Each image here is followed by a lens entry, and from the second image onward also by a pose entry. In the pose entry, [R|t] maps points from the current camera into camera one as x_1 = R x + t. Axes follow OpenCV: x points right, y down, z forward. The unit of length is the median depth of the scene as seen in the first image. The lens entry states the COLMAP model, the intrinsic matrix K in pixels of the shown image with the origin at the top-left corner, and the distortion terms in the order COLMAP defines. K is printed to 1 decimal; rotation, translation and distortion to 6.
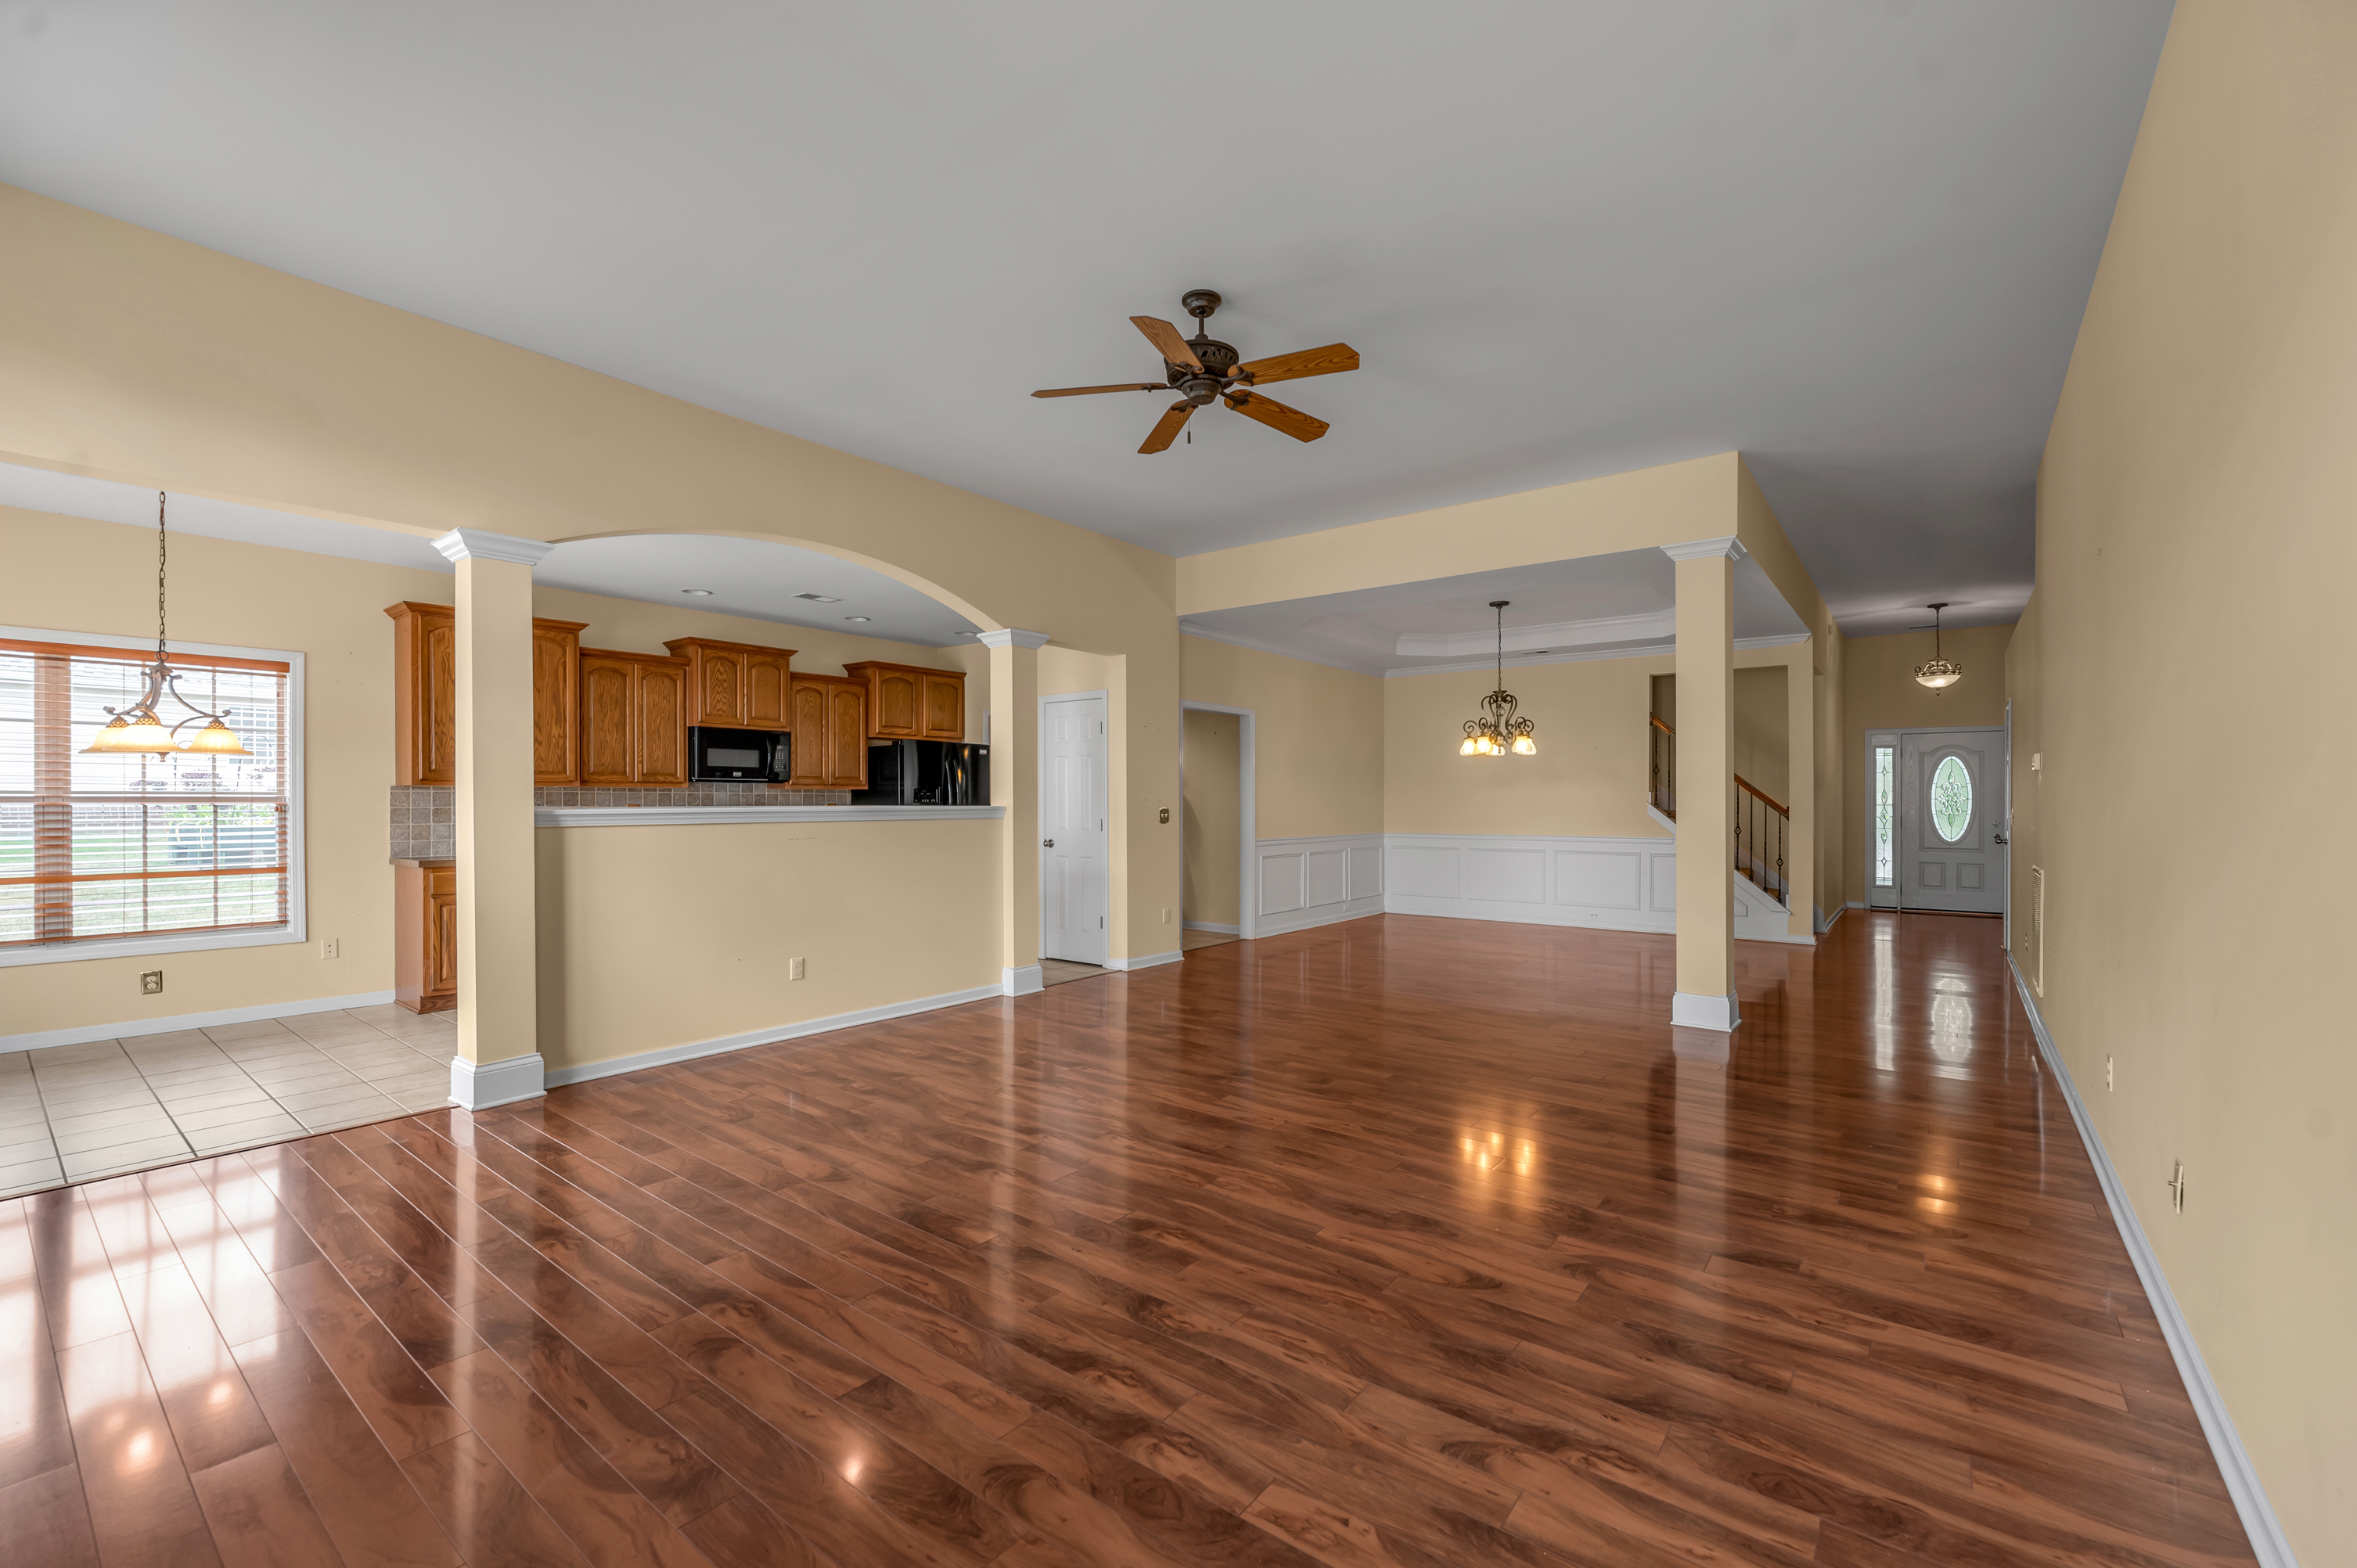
lens RADIAL K [[982.9, 0, 1159.3], [0, 982.9, 795.8], [0, 0, 1]] dist [-0.004168, -0.000416]
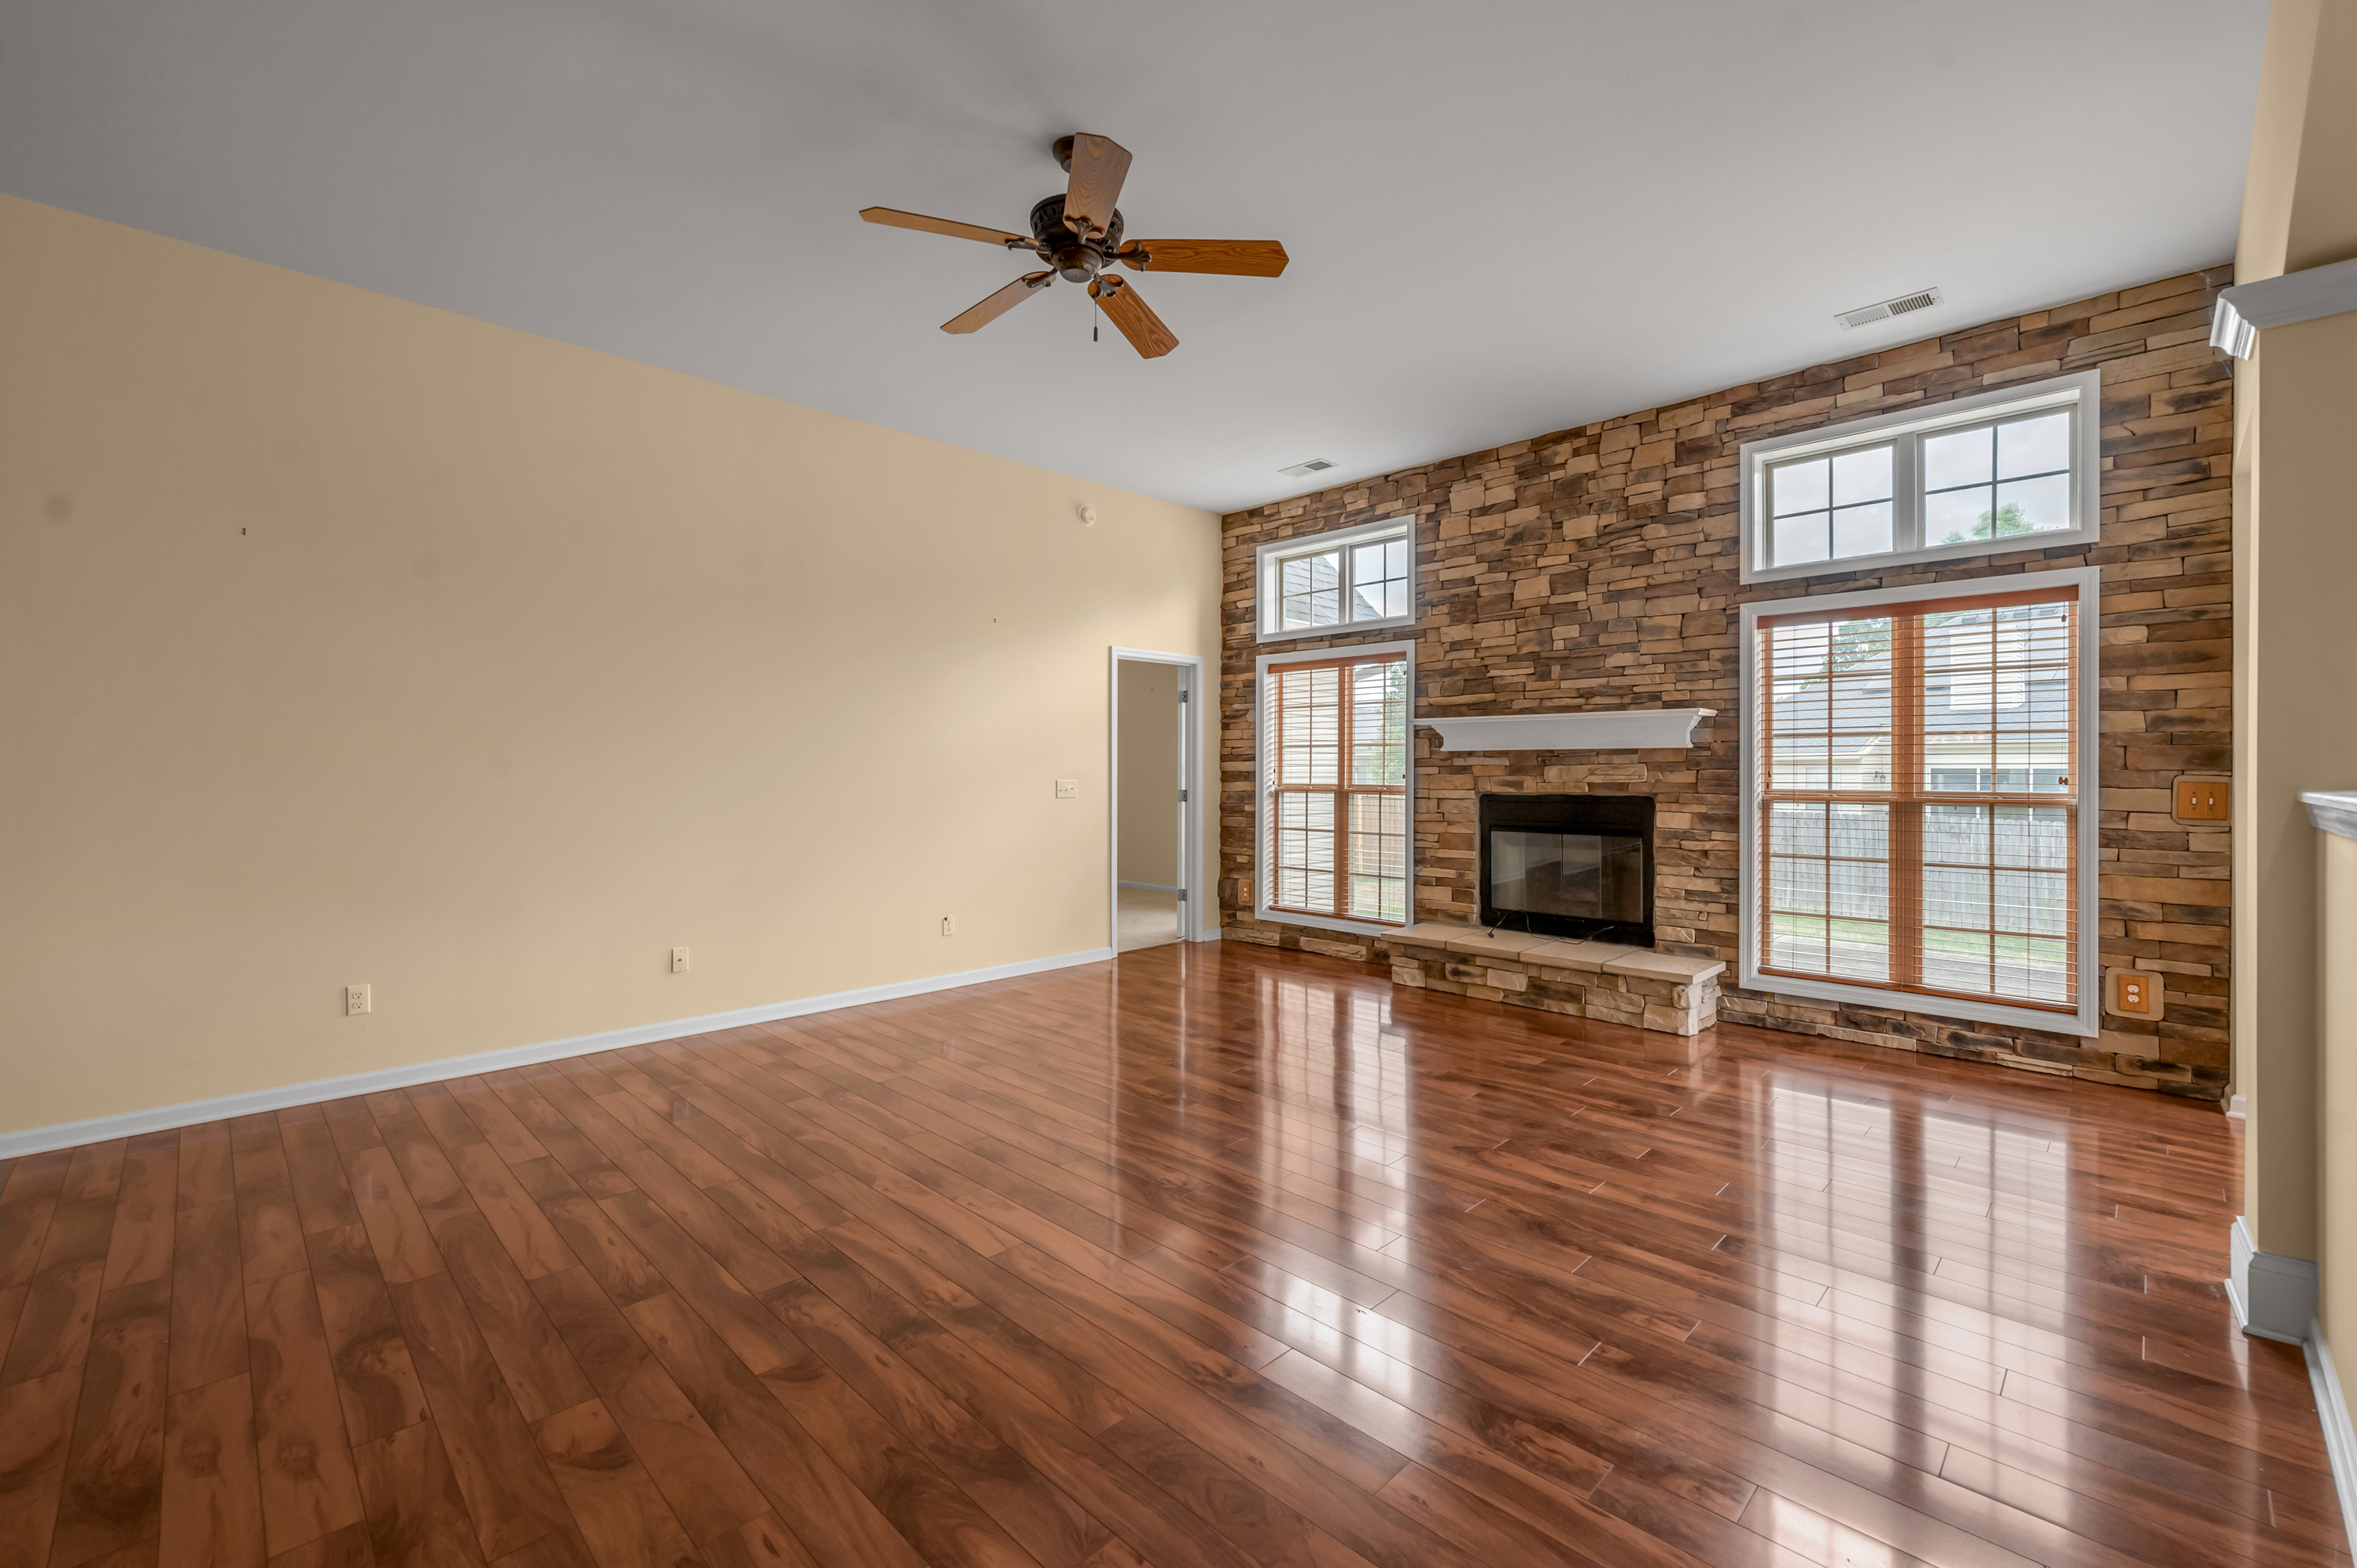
lens RADIAL K [[982.9, 0, 1159.7], [0, 982.9, 770.0], [0, 0, 1]] dist [-0.004168, -0.000416]
pose [[-0.991674, 0.001827, 0.128762, -0.148969], [0.001939, 0.999998, 0.000746, 0.003099], [-0.128760, 0.000989, -0.991675, 2.059939]]
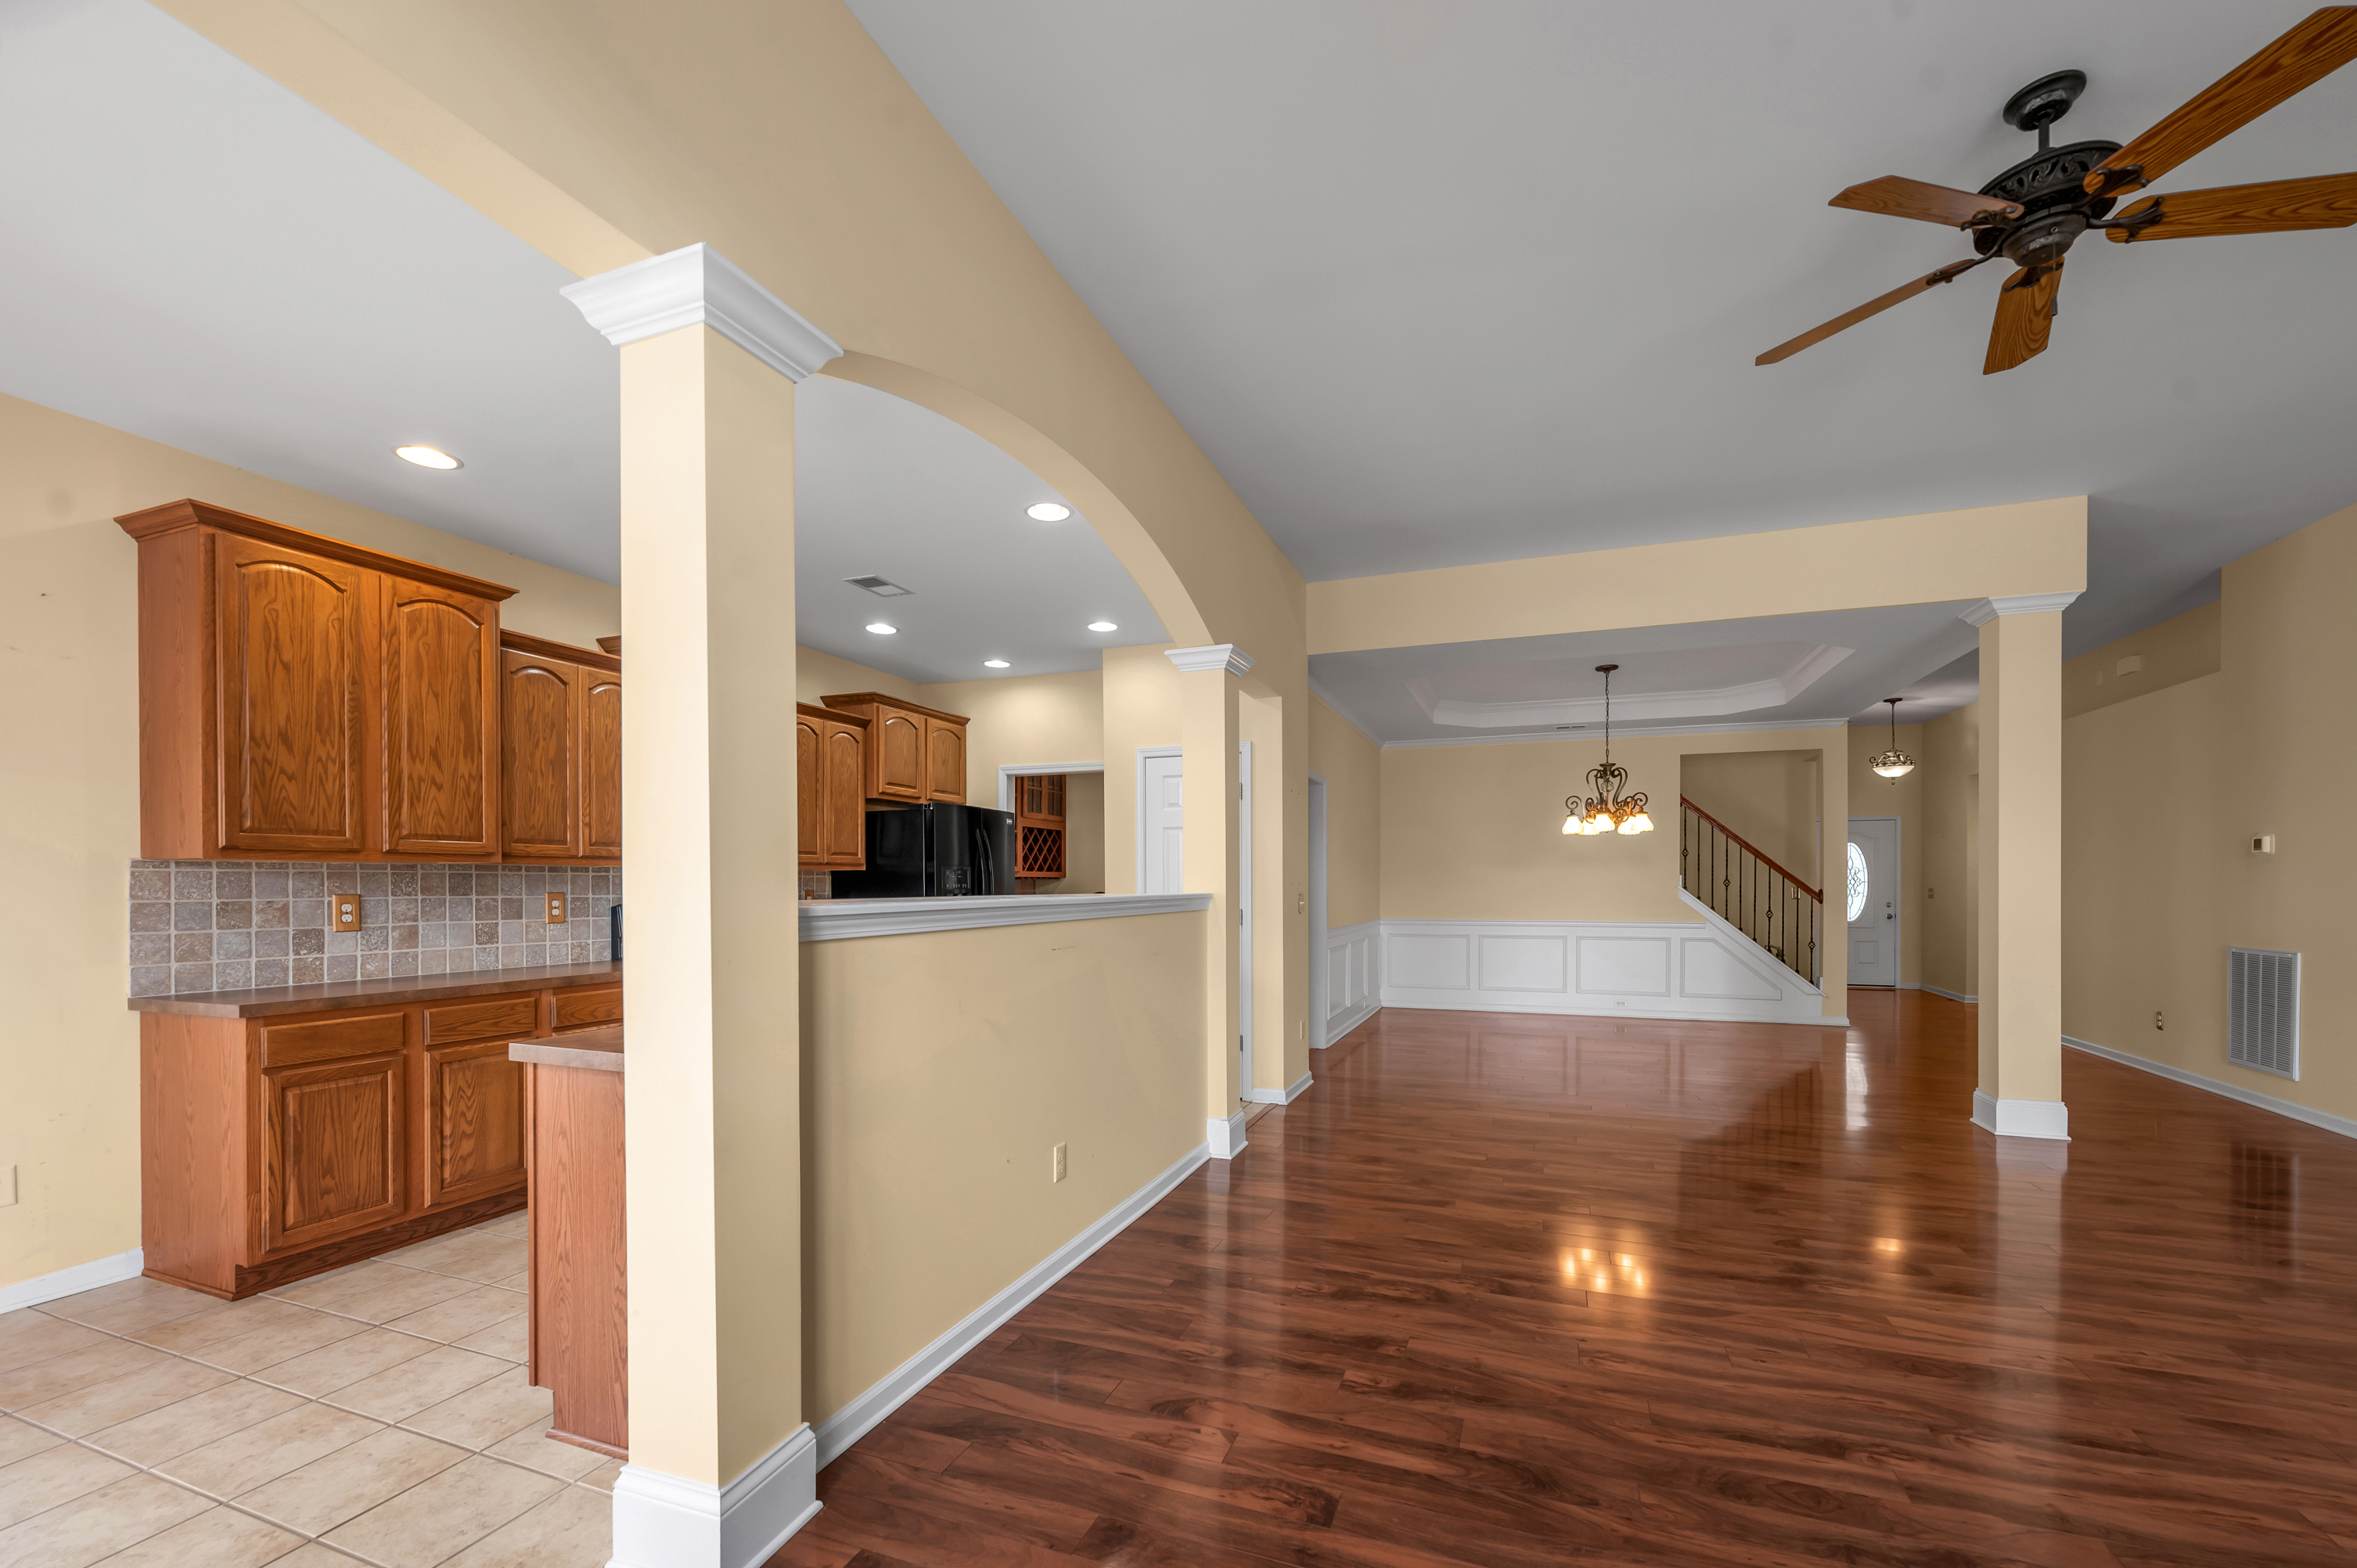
lens RADIAL K [[982.9, 0, 1178.0], [0, 982.9, 877.9], [0, 0, 1]] dist [-0.004168, -0.000416]
pose [[0.953972, 0.000211, 0.299895, -0.779277], [0.000710, 0.999995, -0.002961, 0.003322], [-0.299894, 0.003038, 0.953968, 0.644106]]
